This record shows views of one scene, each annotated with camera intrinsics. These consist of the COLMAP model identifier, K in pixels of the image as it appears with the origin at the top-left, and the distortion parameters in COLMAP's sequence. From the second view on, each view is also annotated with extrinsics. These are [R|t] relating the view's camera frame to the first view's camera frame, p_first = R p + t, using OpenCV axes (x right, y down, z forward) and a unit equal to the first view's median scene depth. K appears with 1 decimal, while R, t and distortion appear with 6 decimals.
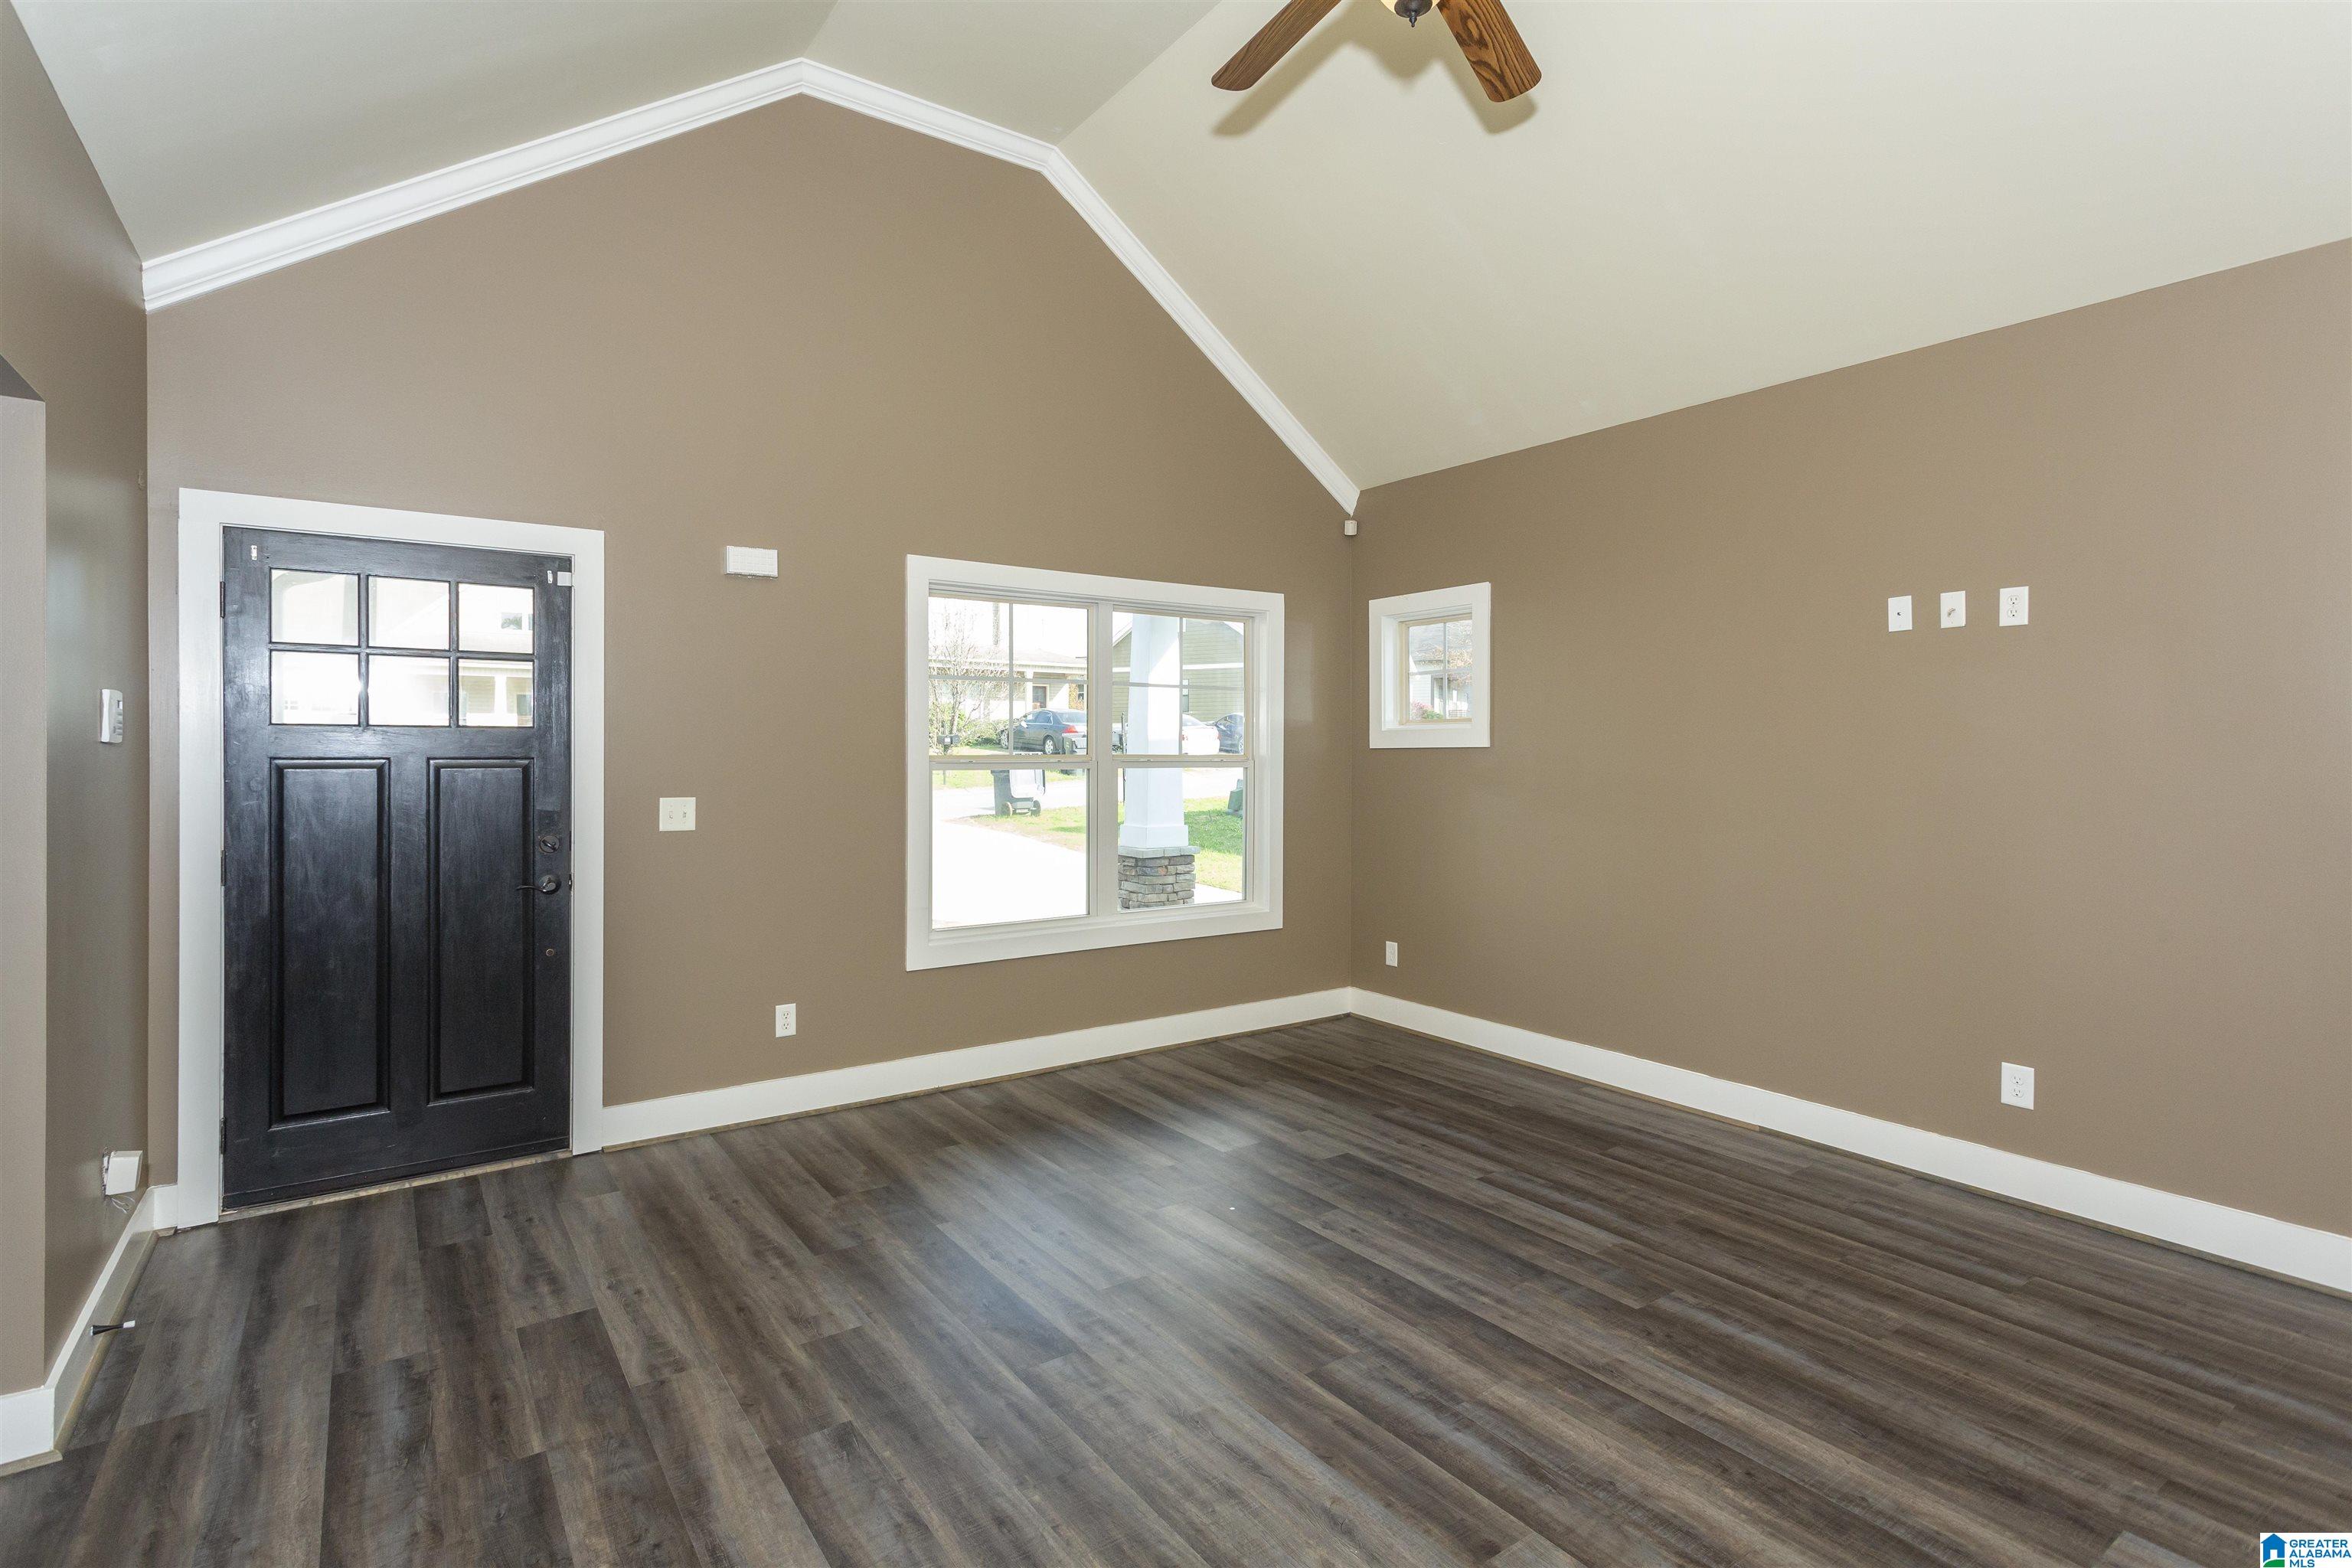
lens RADIAL K [[1121.7, 0, 1169.1], [0, 1121.7, 775.2], [0, 0, 1]] dist [0.004851, 0.000192]
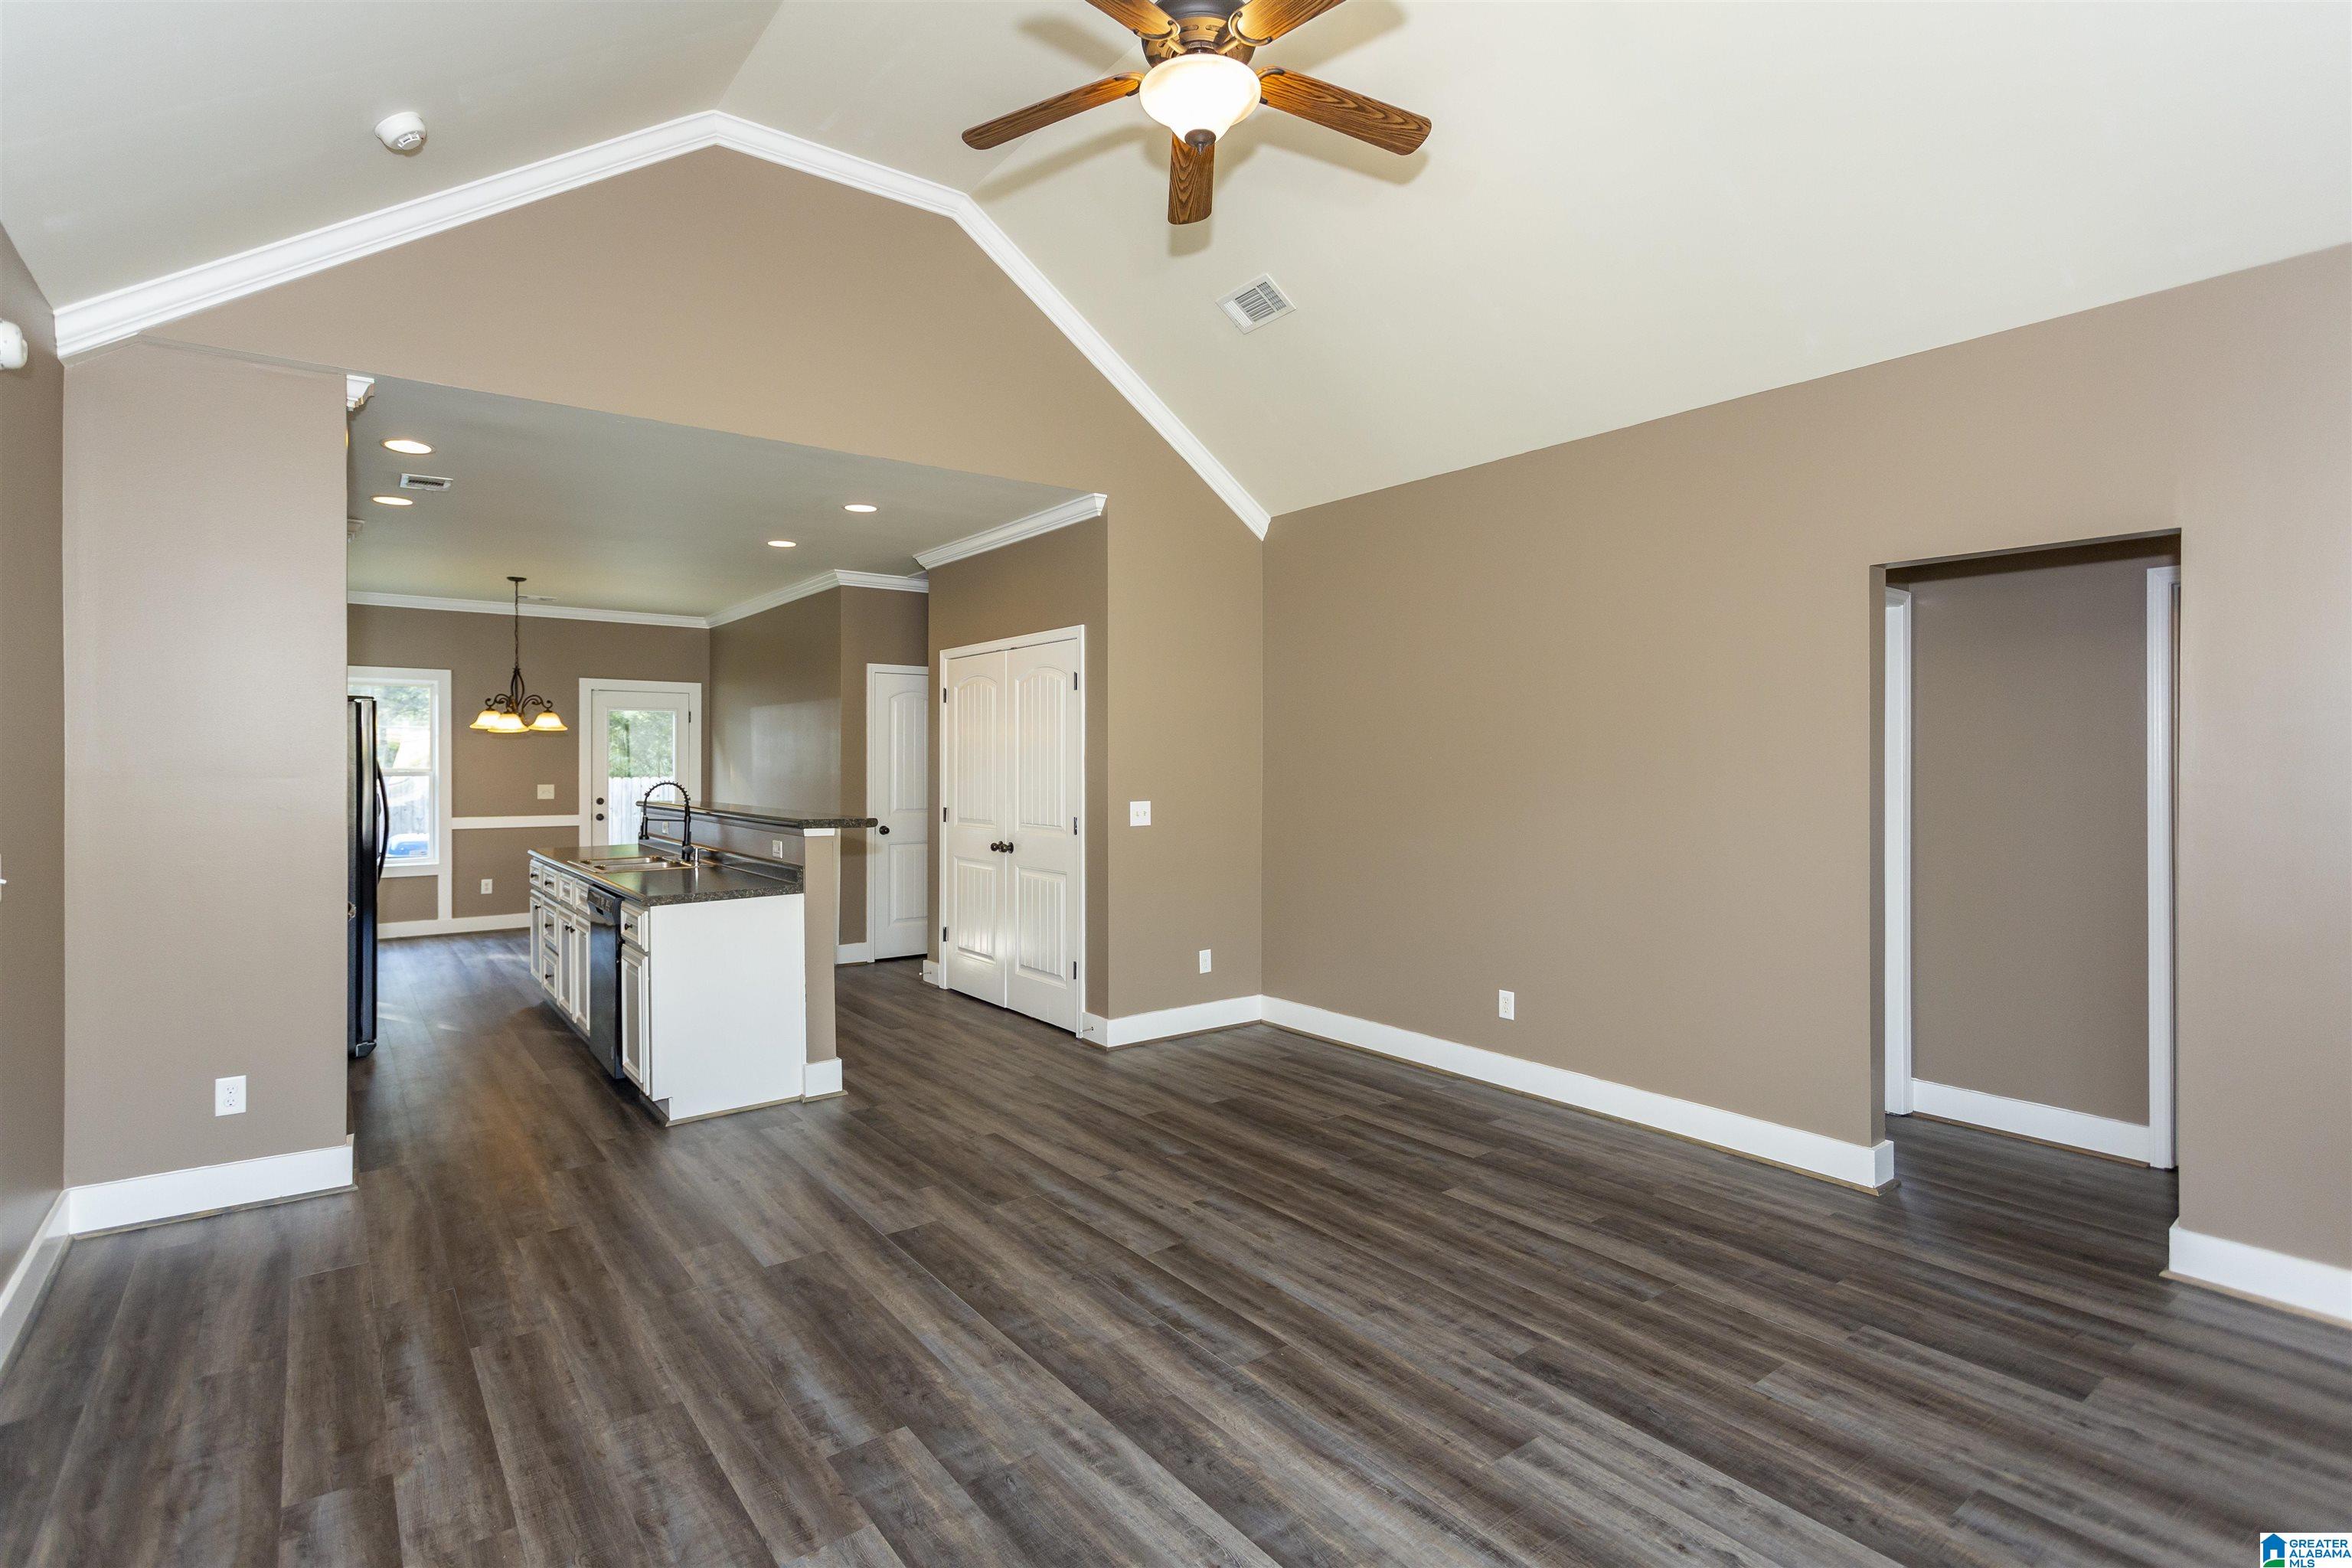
lens RADIAL K [[1121.7, 0, 1177.7], [0, 1121.7, 760.3], [0, 0, 1]] dist [0.004851, 0.000192]
pose [[-0.999037, -0.003909, -0.043709, 0.215326], [-0.004978, 0.999691, 0.024367, -0.047818], [0.043601, 0.024561, -0.998747, 1.605919]]
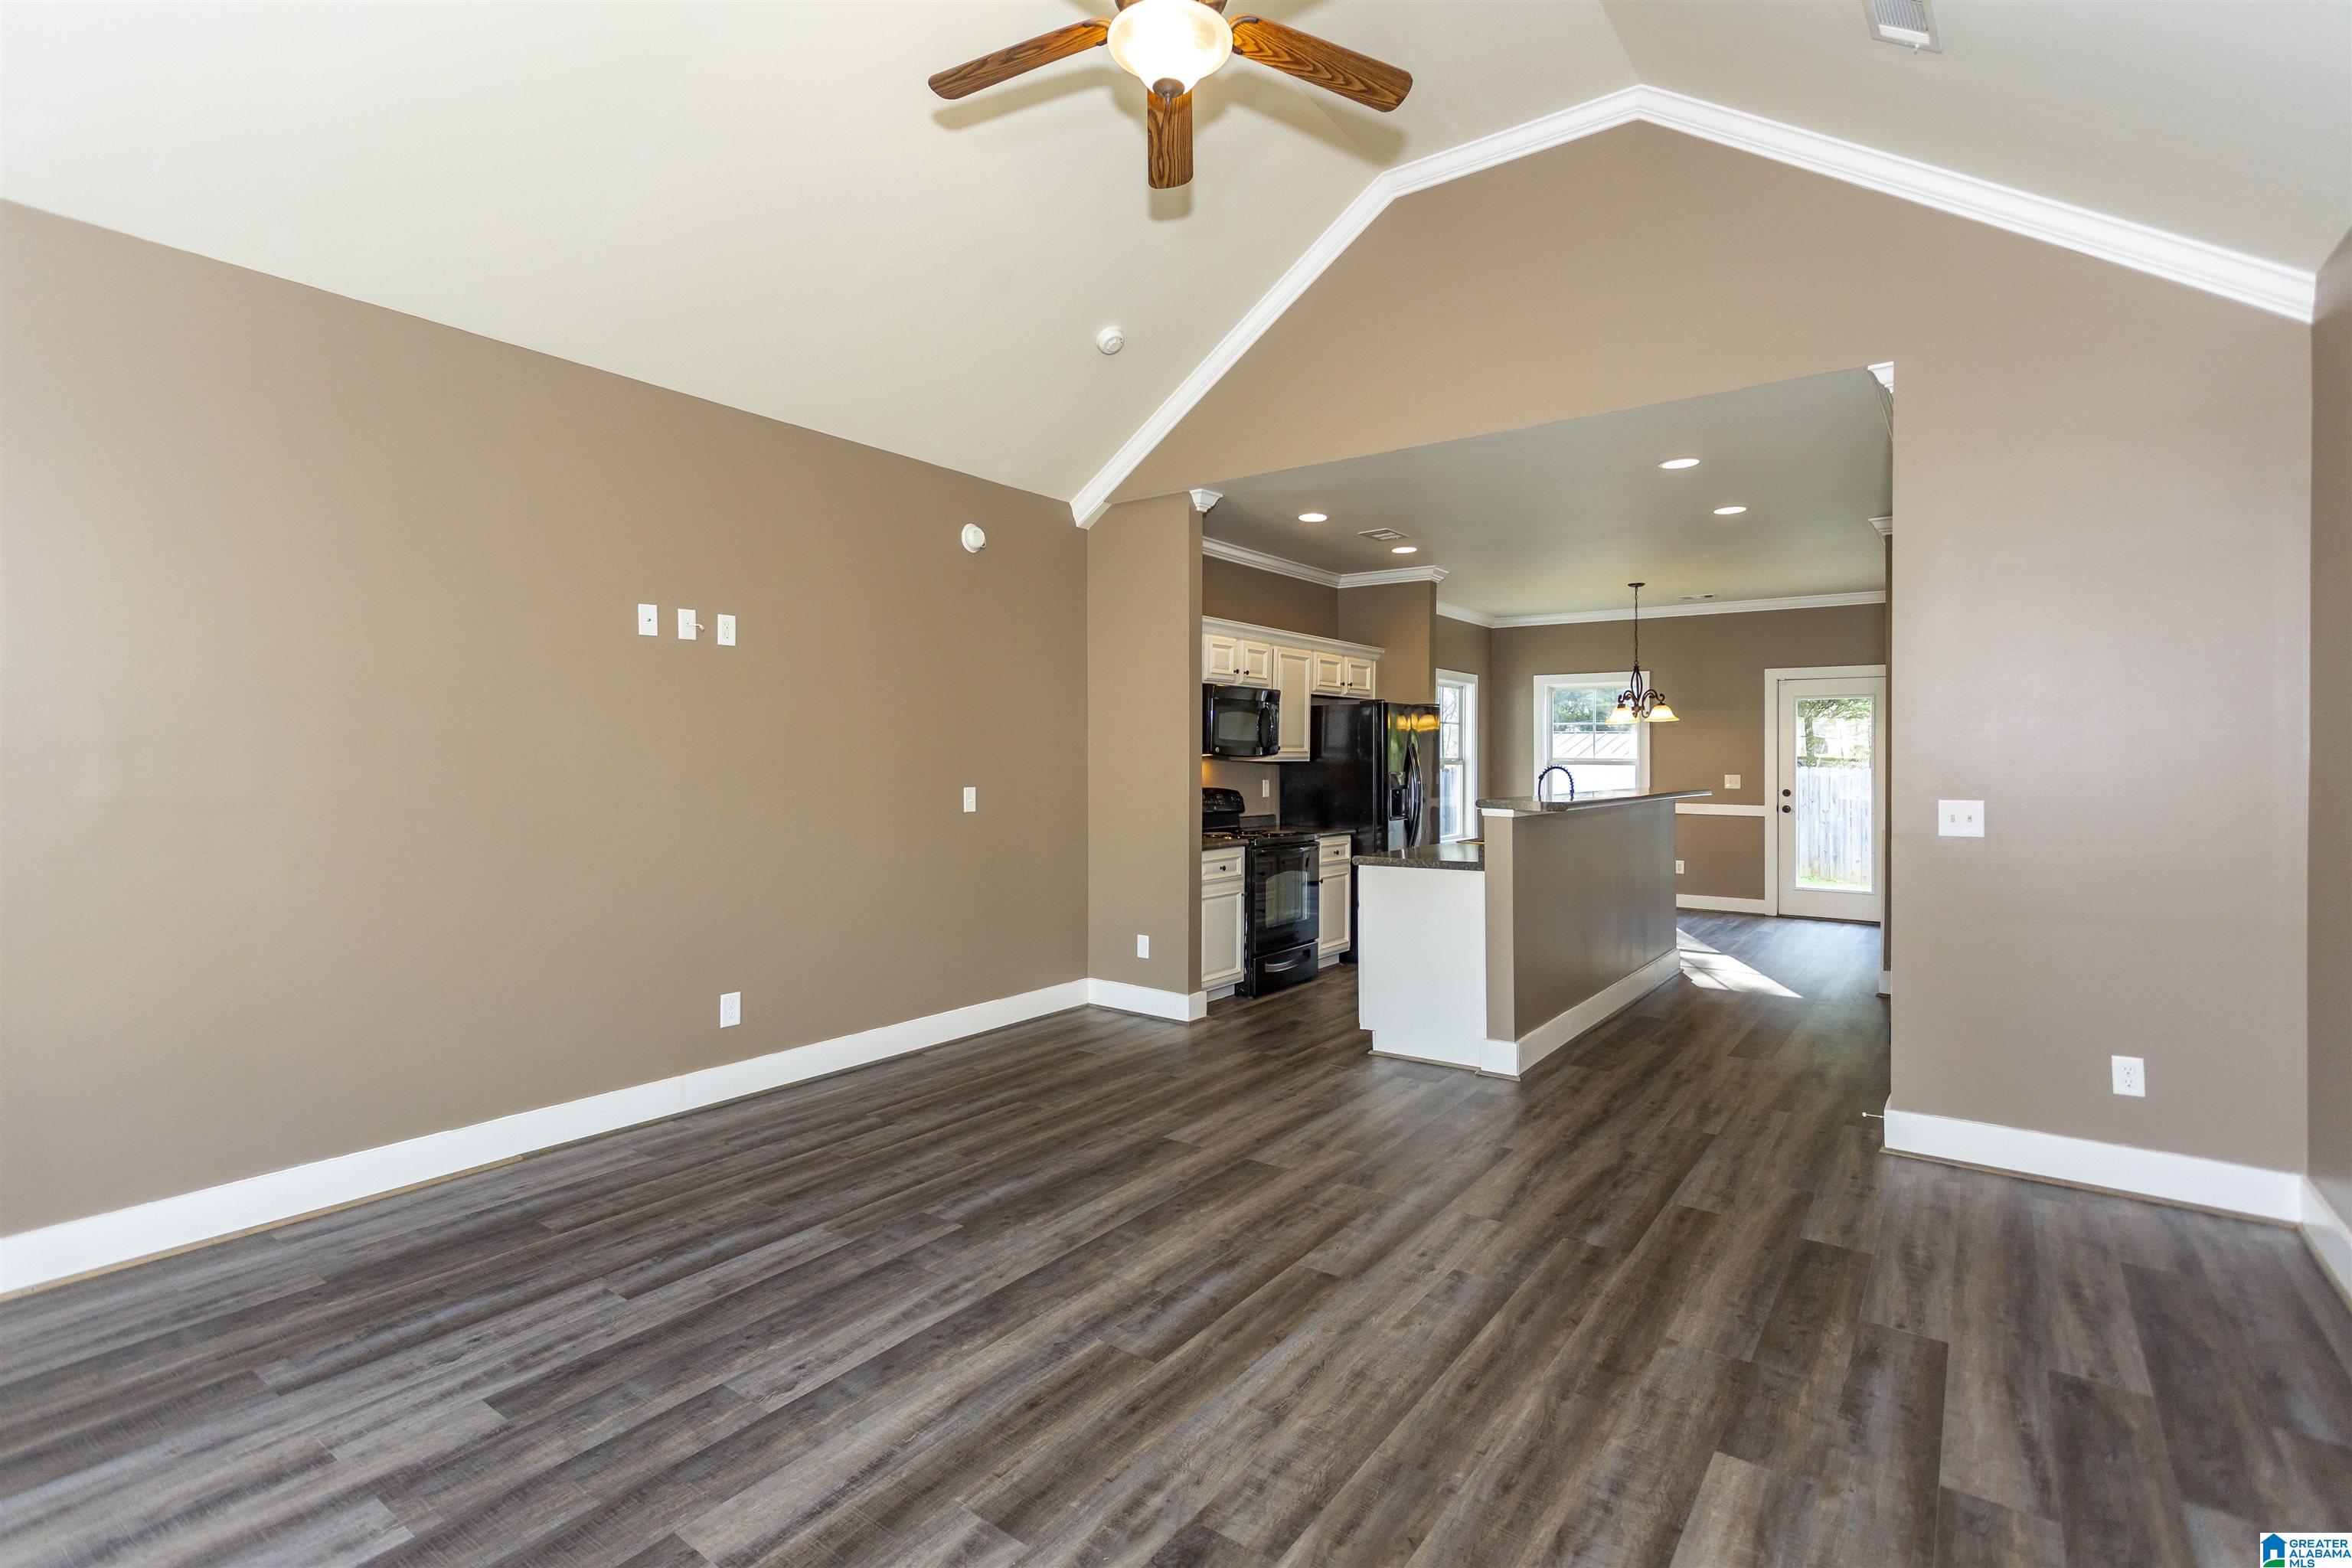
lens RADIAL K [[1121.7, 0, 1164.0], [0, 1121.7, 725.1], [0, 0, 1]] dist [0.004851, 0.000192]
pose [[-0.317729, 0.024215, 0.947872, -0.649027], [0.019150, 0.999634, -0.019119, -0.009512], [-0.947988, 0.012077, -0.318076, 1.009083]]
